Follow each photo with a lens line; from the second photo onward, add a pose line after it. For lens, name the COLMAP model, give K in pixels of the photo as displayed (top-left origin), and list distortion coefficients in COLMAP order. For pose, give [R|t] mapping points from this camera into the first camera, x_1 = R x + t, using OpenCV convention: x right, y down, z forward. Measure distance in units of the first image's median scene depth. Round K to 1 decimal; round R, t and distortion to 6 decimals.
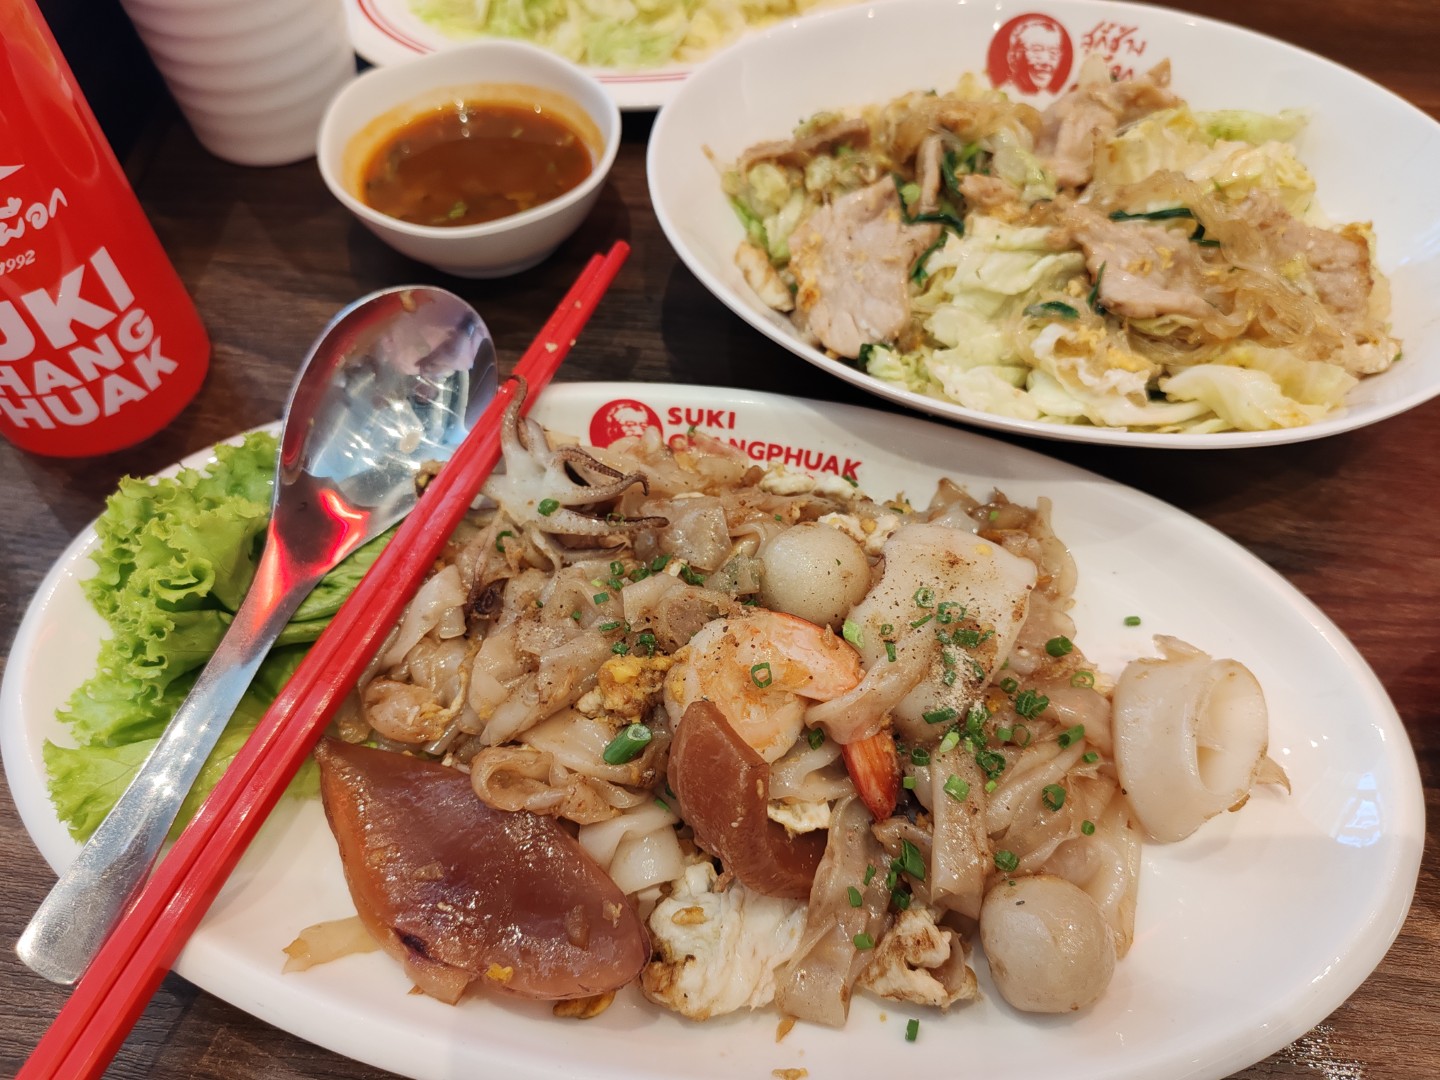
lens RADIAL K [[1121.8, 0, 720.0], [0, 1121.8, 540.0], [0, 0, 1]] dist [0.109110, -0.251086]
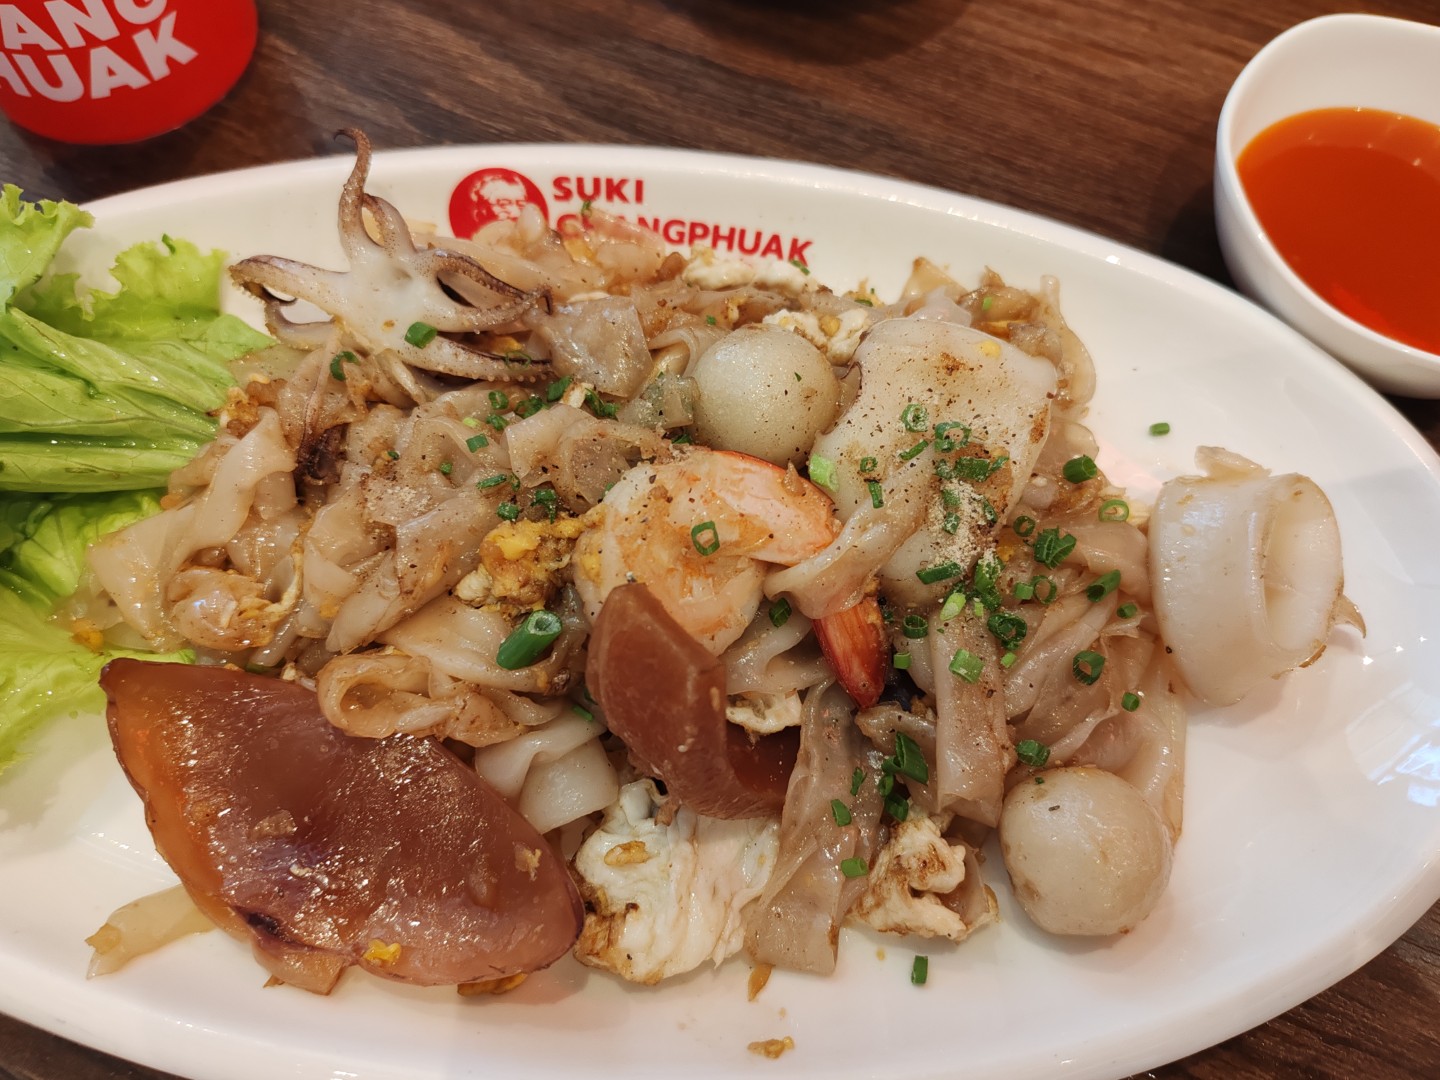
lens RADIAL K [[1121.8, 0, 720.0], [0, 1121.8, 540.0], [0, 0, 1]] dist [0.109110, -0.251086]
pose [[0.995412, -0.063170, 0.071862, -0.006099], [0.050480, 0.984764, 0.166406, -0.000150], [-0.081279, -0.162015, 0.983435, 0.267603]]
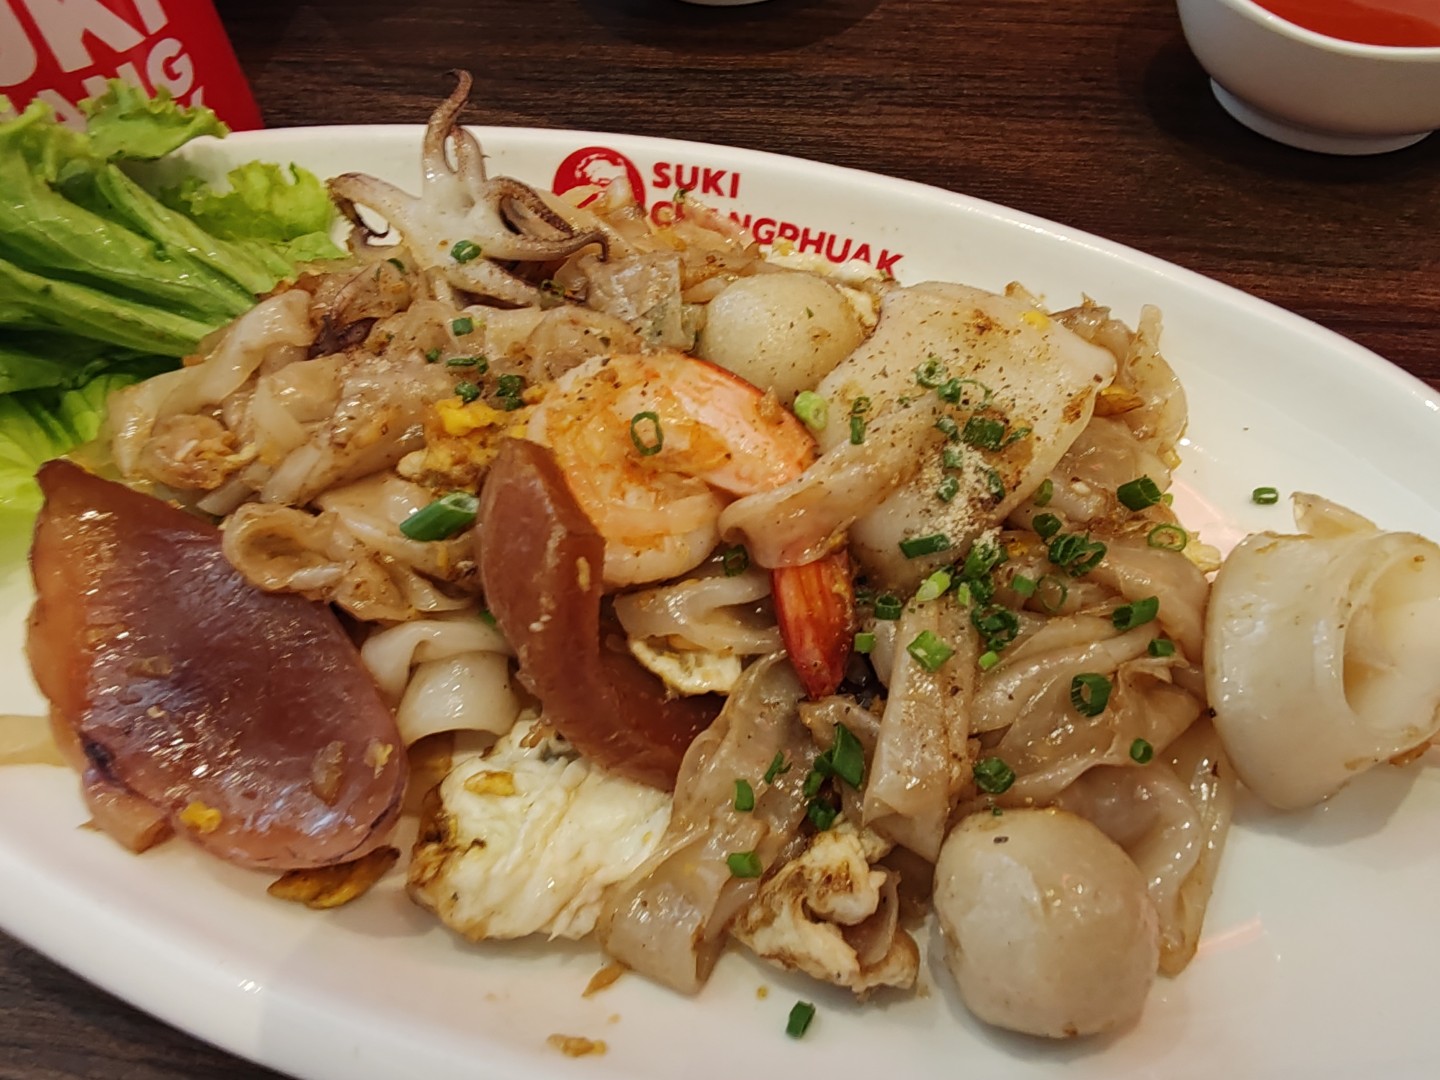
lens RADIAL K [[1079.5, 0, 720.0], [0, 1079.5, 540.0], [0, 0, 1]] dist [0.004385, 0.004047]
pose [[0.981097, 0.125867, -0.146993, 0.169767], [-0.131098, 0.991017, -0.026424, 0.183437], [0.142347, 0.045195, 0.988784, 0.376754]]
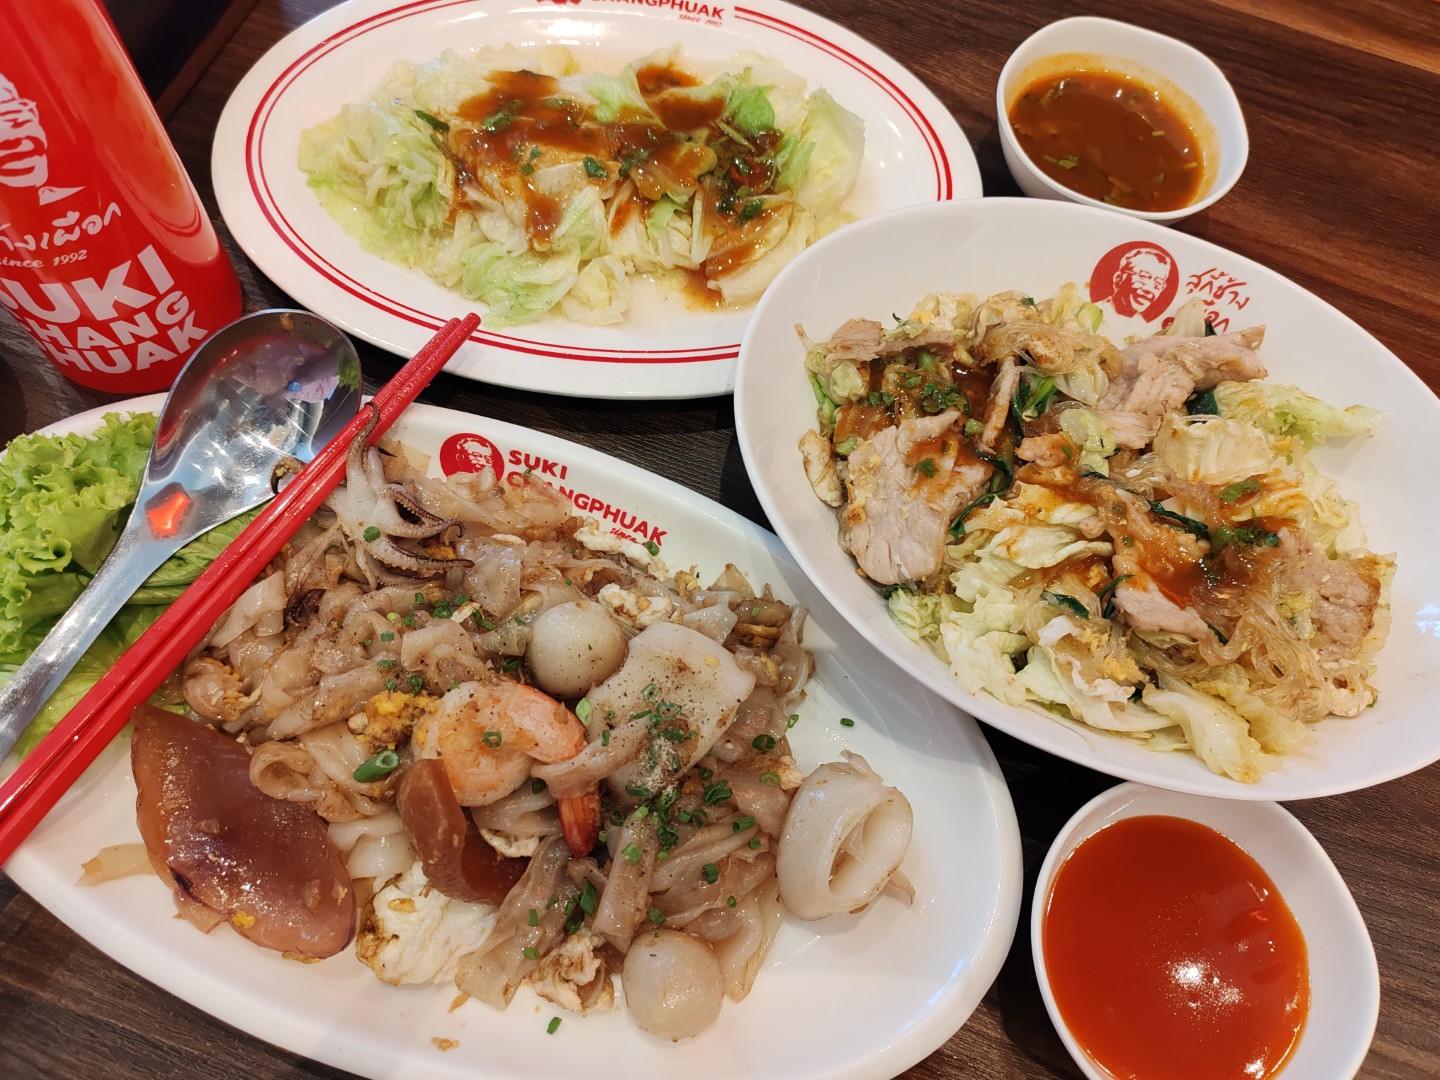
lens RADIAL K [[1121.8, 0, 720.0], [0, 1121.8, 540.0], [0, 0, 1]] dist [0.109110, -0.251086]
pose [[0.977712, 0.209912, 0.004079, 0.218967], [-0.207640, 0.963891, 0.166730, -0.329247], [0.031067, -0.163861, 0.985994, -0.160428]]
